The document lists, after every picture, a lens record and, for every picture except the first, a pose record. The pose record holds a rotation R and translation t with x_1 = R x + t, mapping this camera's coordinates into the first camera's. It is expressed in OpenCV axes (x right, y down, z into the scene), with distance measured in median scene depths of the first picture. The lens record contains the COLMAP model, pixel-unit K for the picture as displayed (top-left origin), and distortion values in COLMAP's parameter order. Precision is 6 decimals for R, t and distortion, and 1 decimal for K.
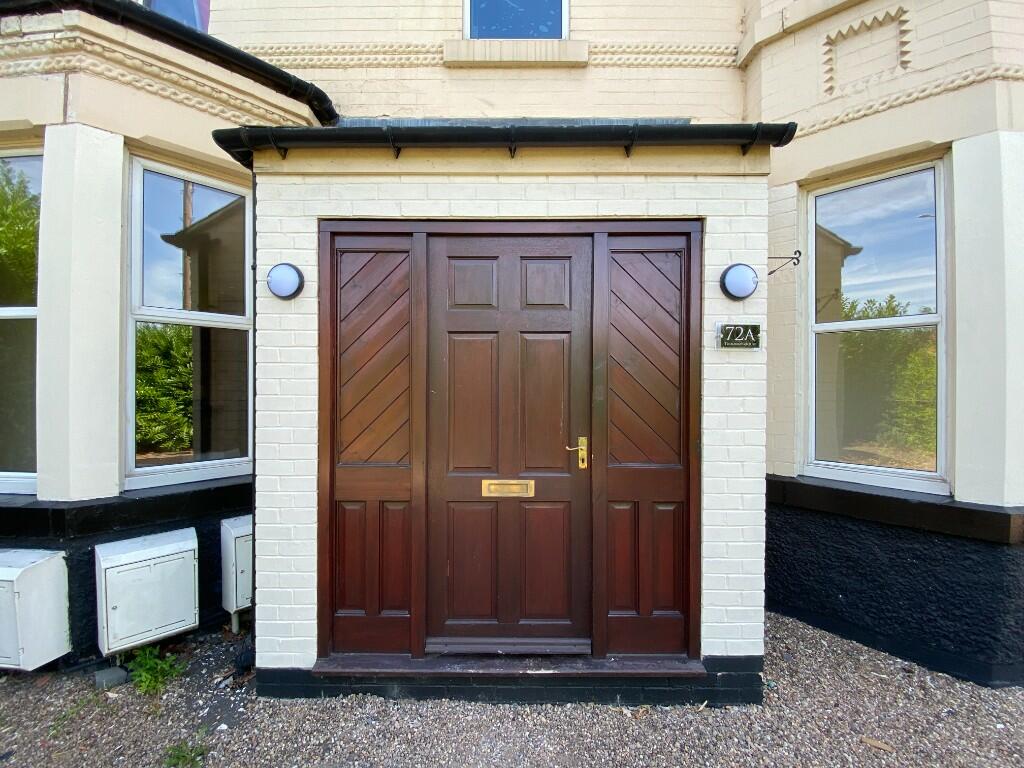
lens RADIAL K [[418.2, 0, 509.8], [0, 418.2, 386.8], [0, 0, 1]] dist [0.029491, -0.024741]
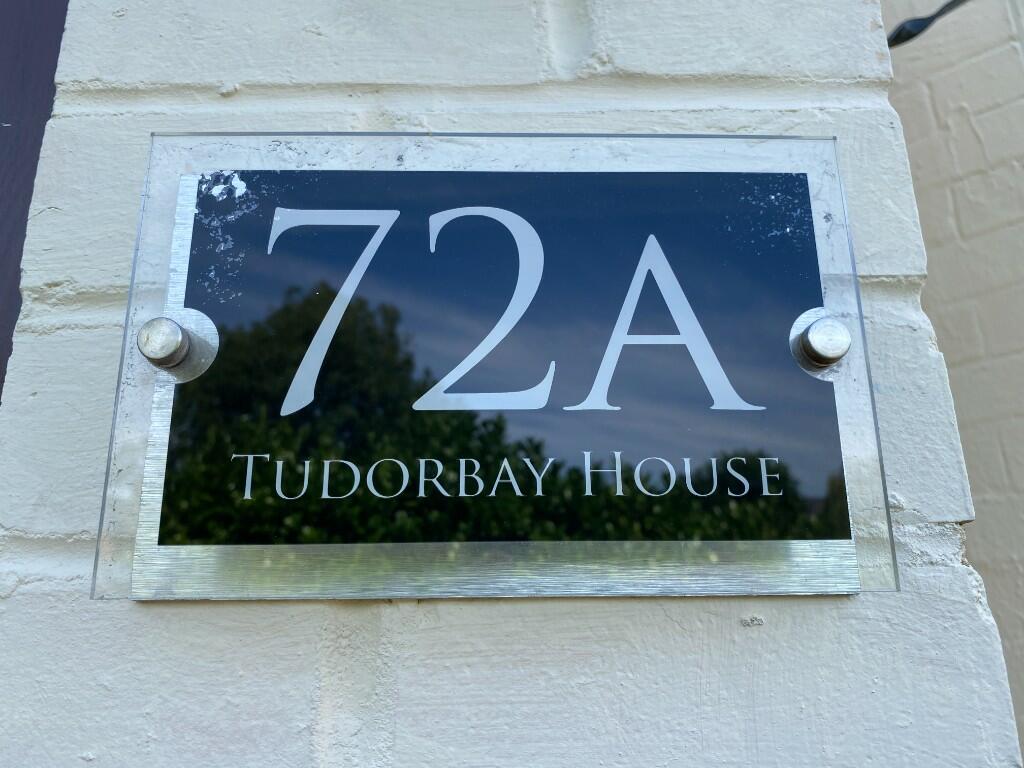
lens RADIAL K [[797.0, 0, 512.0], [0, 797.0, 384.0], [0, 0, 1]] dist [0.000002, -0.000021]
pose [[0.999660, -0.003791, 0.025808, 0.514019], [0.010861, 0.960032, -0.279679, -0.079078], [-0.023716, 0.279864, 0.959747, 0.841646]]
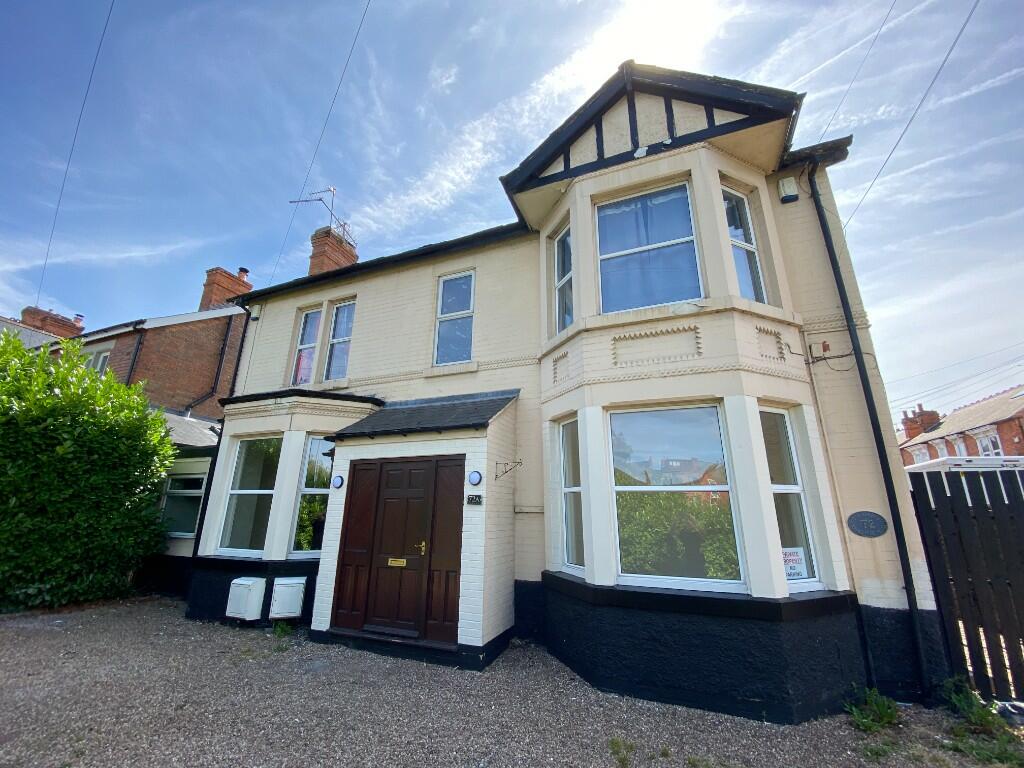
lens RADIAL K [[418.2, 0, 509.8], [0, 418.2, 386.8], [0, 0, 1]] dist [0.029491, -0.024741]
pose [[0.928358, -0.100381, -0.357875, 1.657527], [-0.010614, 0.955288, -0.295486, -0.027453], [0.371535, 0.278116, 0.885784, -1.310877]]
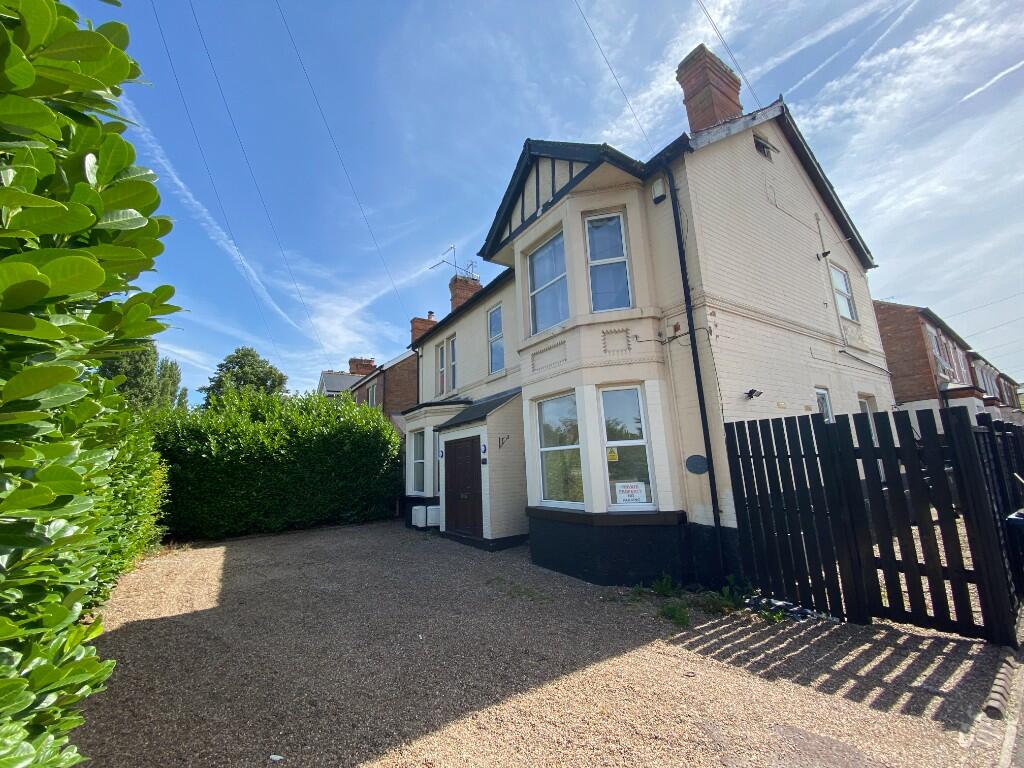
lens RADIAL K [[418.2, 0, 509.8], [0, 418.2, 386.8], [0, 0, 1]] dist [0.029491, -0.024741]
pose [[0.550821, -0.184950, -0.813874, 4.231264], [0.040882, 0.979947, -0.195021, -0.022748], [0.833622, 0.074149, 0.547336, -1.179016]]
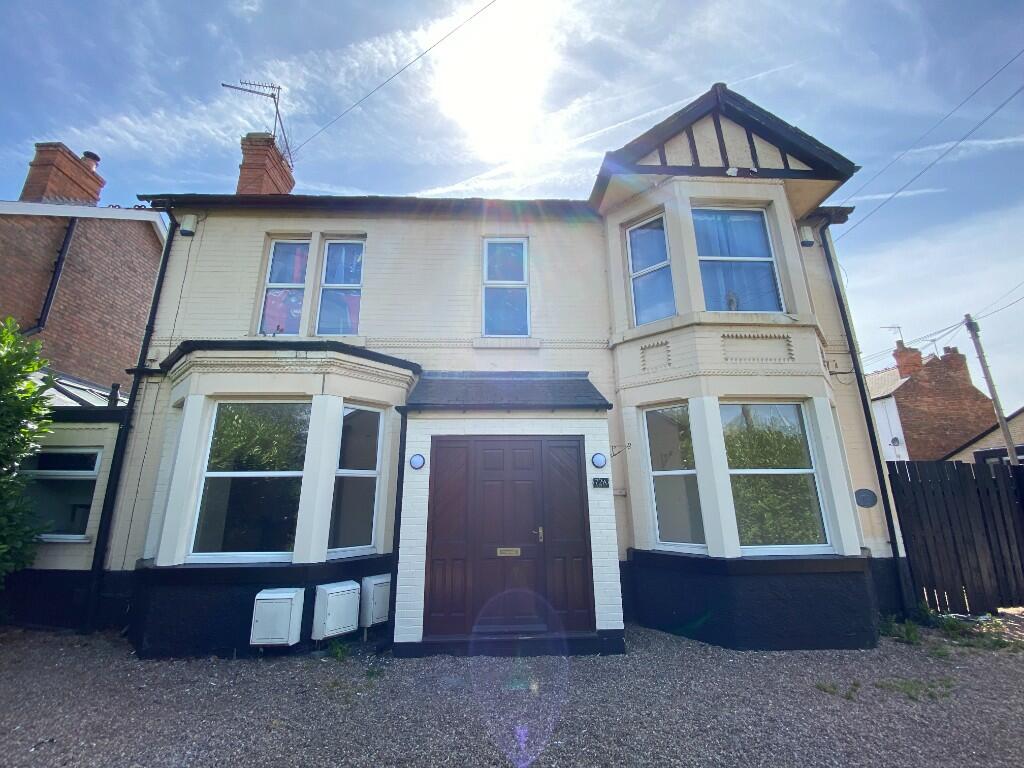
lens RADIAL K [[418.2, 0, 509.8], [0, 418.2, 386.8], [0, 0, 1]] dist [0.029491, -0.024741]
pose [[0.998580, -0.000250, 0.053273, -0.119425], [0.014290, 0.964601, -0.263327, -0.021250], [-0.051322, 0.263715, 0.963234, -1.433755]]
